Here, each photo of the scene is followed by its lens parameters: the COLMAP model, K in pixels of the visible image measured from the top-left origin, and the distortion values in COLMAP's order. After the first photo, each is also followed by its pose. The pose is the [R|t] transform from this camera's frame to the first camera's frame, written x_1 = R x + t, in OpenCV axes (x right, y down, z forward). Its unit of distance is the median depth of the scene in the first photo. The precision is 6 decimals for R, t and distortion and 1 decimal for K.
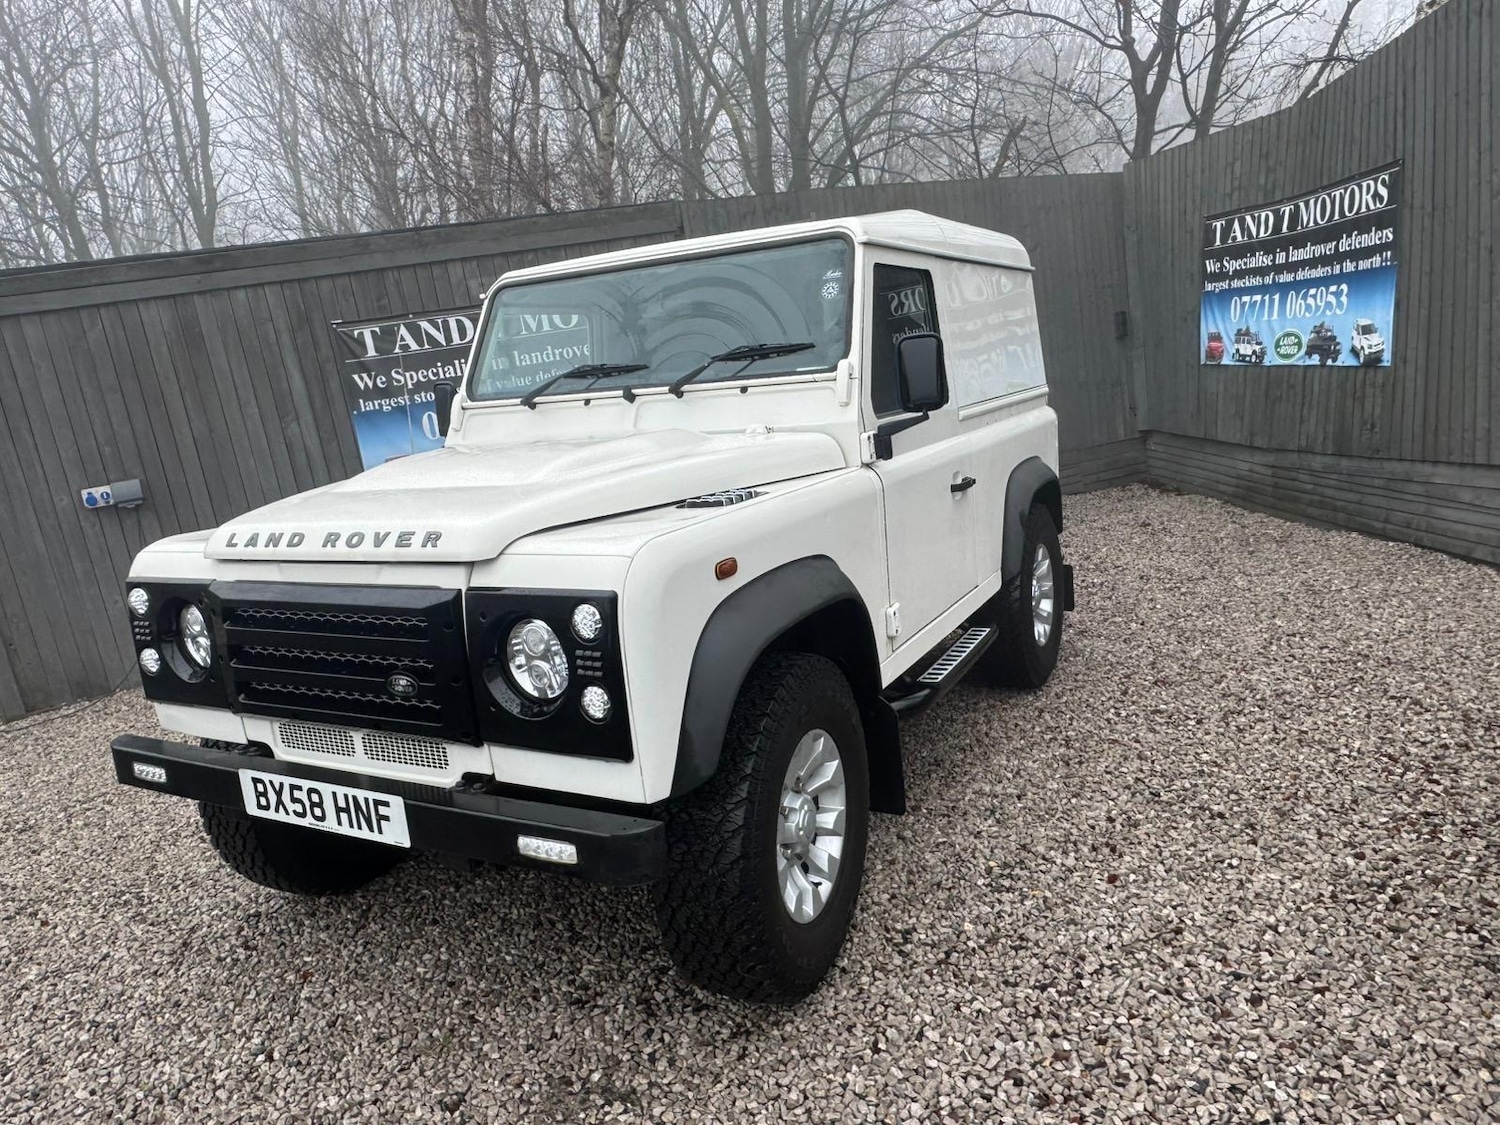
lens RADIAL K [[1020.5, 0, 736.4], [0, 1020.5, 567.0], [0, 0, 1]] dist [-0.007030, 0.004087]
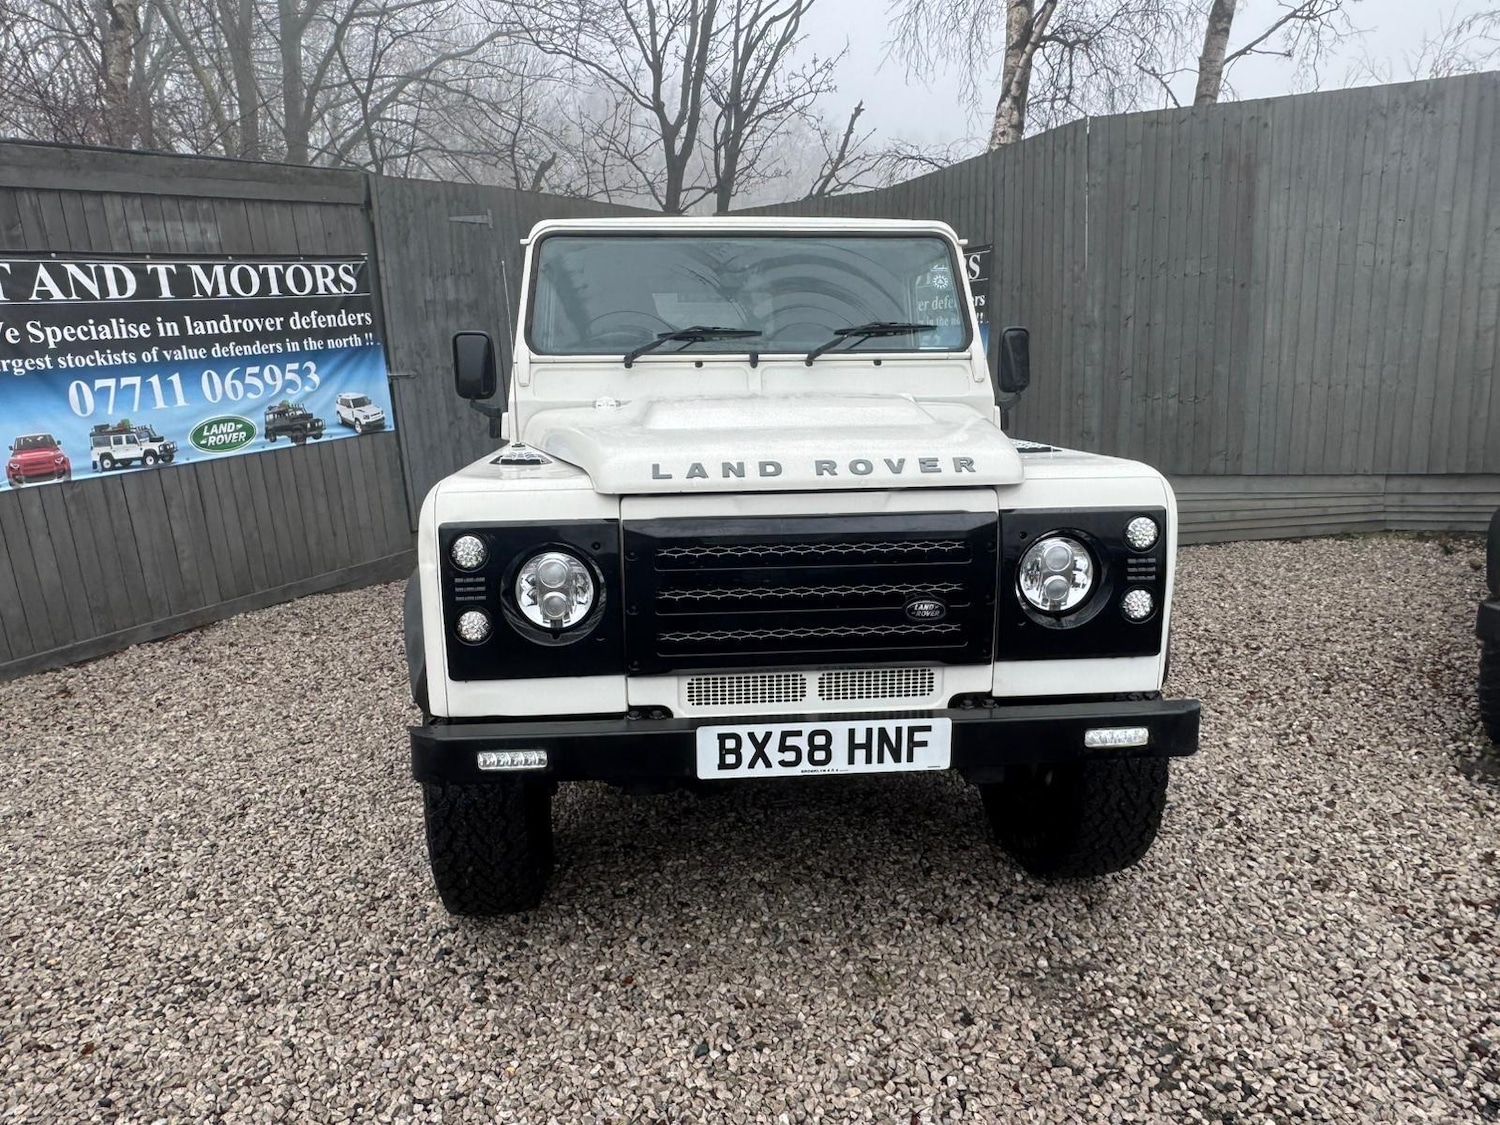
lens RADIAL K [[1020.5, 0, 733.7], [0, 1020.5, 568.4], [0, 0, 1]] dist [-0.007030, 0.004087]
pose [[0.833567, -0.025291, 0.551839, -0.850061], [0.041857, 0.998971, -0.017444, 0.068851], [-0.550830, 0.037639, 0.833768, 0.214103]]
